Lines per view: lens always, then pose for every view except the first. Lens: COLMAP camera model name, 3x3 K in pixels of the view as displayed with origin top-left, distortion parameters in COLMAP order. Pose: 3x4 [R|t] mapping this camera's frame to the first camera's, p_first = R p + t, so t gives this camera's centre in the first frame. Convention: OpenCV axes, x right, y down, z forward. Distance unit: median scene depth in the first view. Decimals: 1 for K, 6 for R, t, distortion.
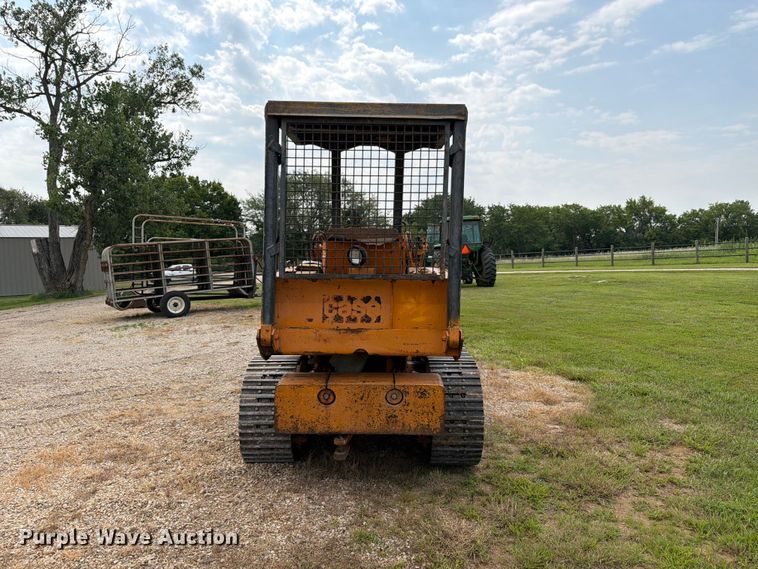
lens RADIAL K [[532.8, 0, 384.2], [0, 532.8, 283.7], [0, 0, 1]] dist [0.064326, -0.087028]
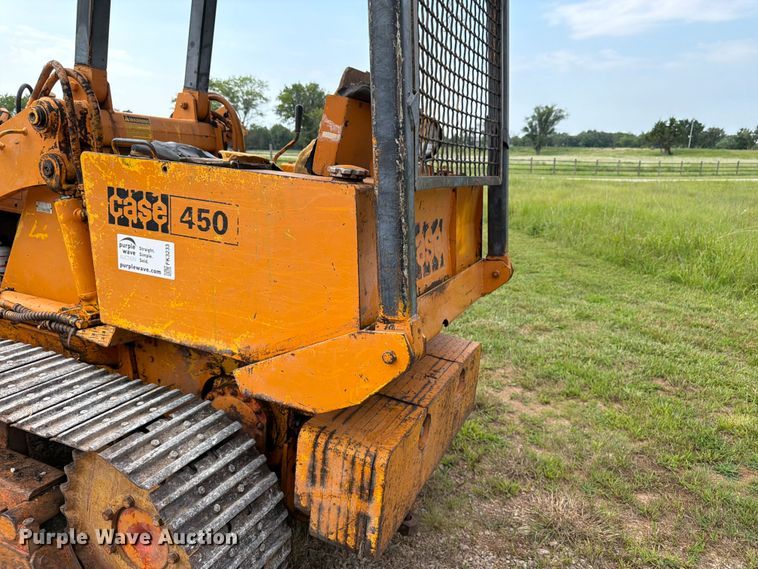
lens RADIAL K [[536.3, 0, 380.7], [0, 536.3, 282.2], [0, 0, 1]] dist [0.055277, -0.081703]
pose [[0.406678, -0.185141, 0.894615, -0.071841], [0.019738, 0.980802, 0.194005, -0.002649], [-0.913358, -0.061240, 0.402525, 0.112025]]
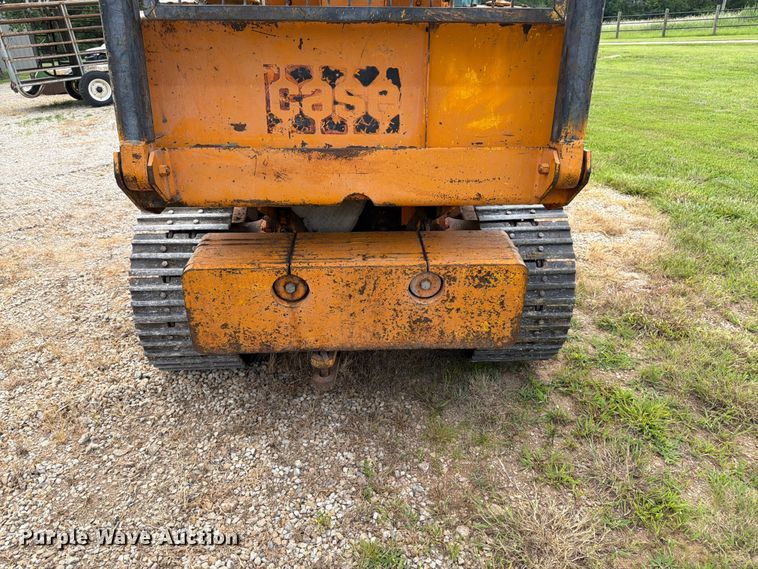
lens RADIAL K [[537.6, 0, 382.1], [0, 537.6, 290.0], [0, 0, 1]] dist [0.054126, -0.075927]
pose [[0.998829, -0.023651, 0.042204, -0.005859], [0.005511, 0.922300, 0.386435, 0.002683], [-0.048064, -0.385750, 0.921351, 0.071062]]
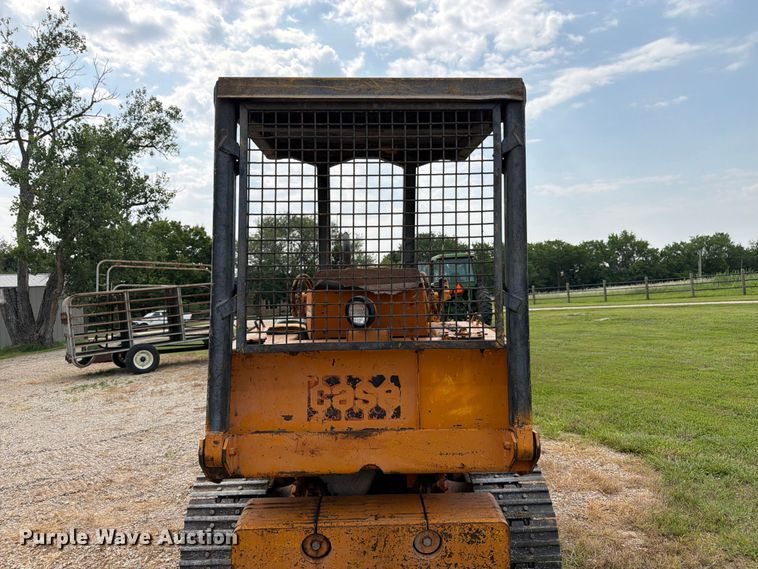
lens RADIAL K [[536.3, 0, 380.7], [0, 536.3, 282.2], [0, 0, 1]] dist [0.055277, -0.081703]
pose [[0.999442, -0.024699, 0.022488, -0.005471], [0.026360, 0.996694, -0.076854, -0.005154], [-0.020516, 0.077404, 0.996789, 0.047878]]
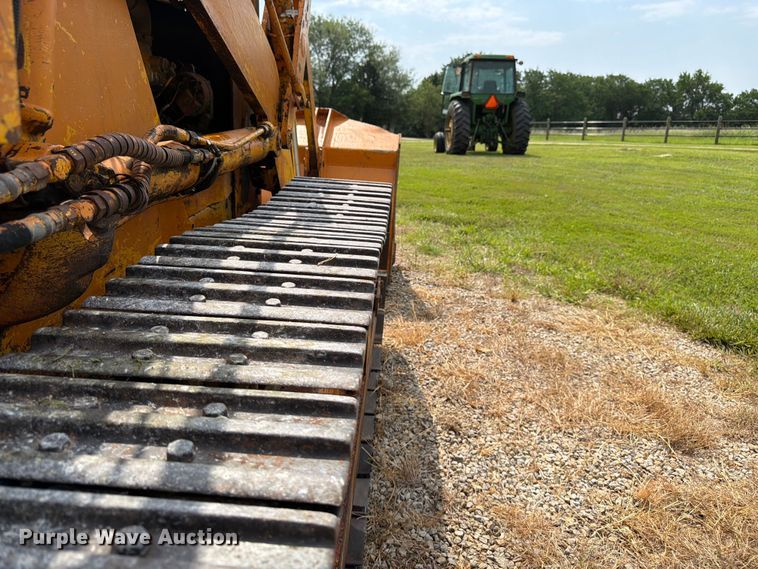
lens RADIAL K [[542.4, 0, 380.6], [0, 542.4, 287.4], [0, 0, 1]] dist [-0.000055, -0.006821]
pose [[0.997482, 0.064348, -0.029817, 0.028060], [-0.055439, 0.969676, 0.238022, 0.013468], [0.044229, -0.235770, 0.970802, 0.152120]]
